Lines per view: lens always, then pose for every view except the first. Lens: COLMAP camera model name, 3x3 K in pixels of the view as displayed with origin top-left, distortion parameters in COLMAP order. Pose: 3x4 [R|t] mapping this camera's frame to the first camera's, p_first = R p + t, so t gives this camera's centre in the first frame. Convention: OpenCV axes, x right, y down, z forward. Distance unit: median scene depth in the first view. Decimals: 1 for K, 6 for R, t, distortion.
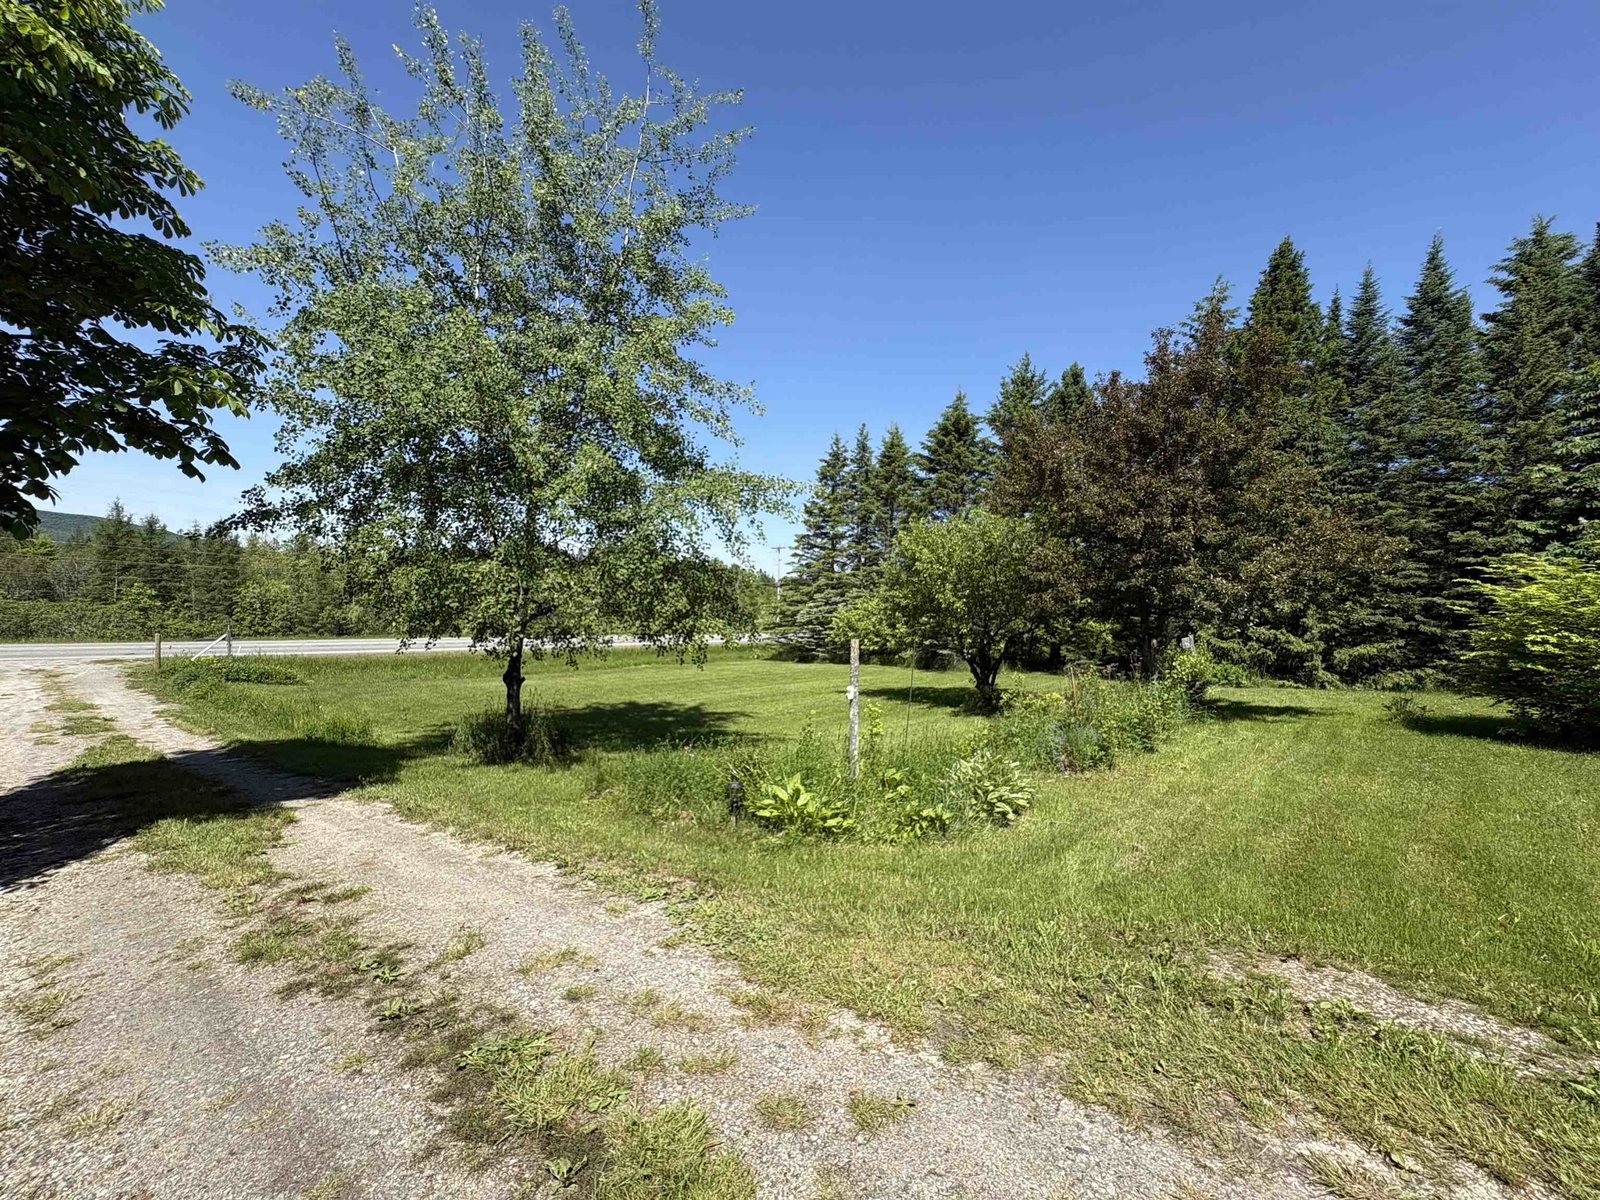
lens RADIAL K [[636.5, 0, 800.1], [0, 636.5, 597.6], [0, 0, 1]] dist [0.003133, -0.000294]
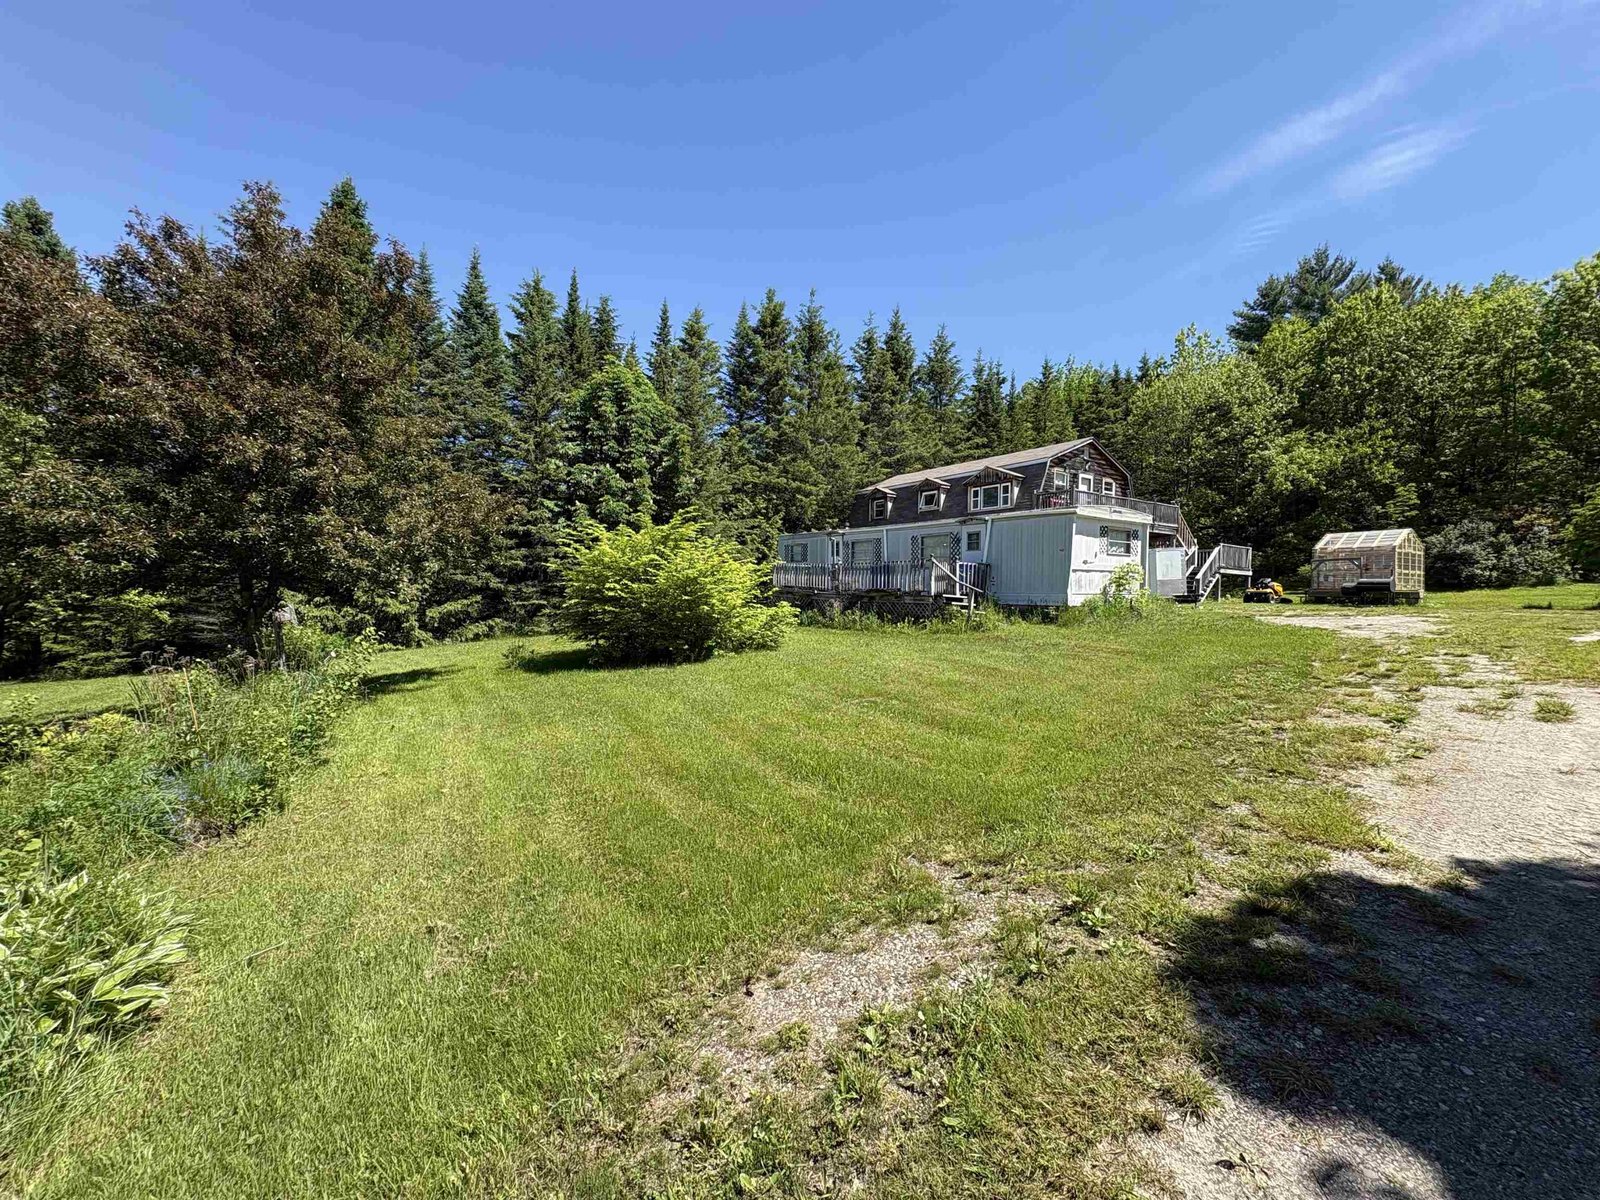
lens RADIAL K [[636.5, 0, 795.8], [0, 636.5, 599.7], [0, 0, 1]] dist [0.003133, -0.000294]
pose [[0.282506, -0.062053, 0.957256, 0.009085], [0.006977, 0.998012, 0.062636, 0.006176], [-0.959240, -0.011016, 0.282377, 0.133632]]
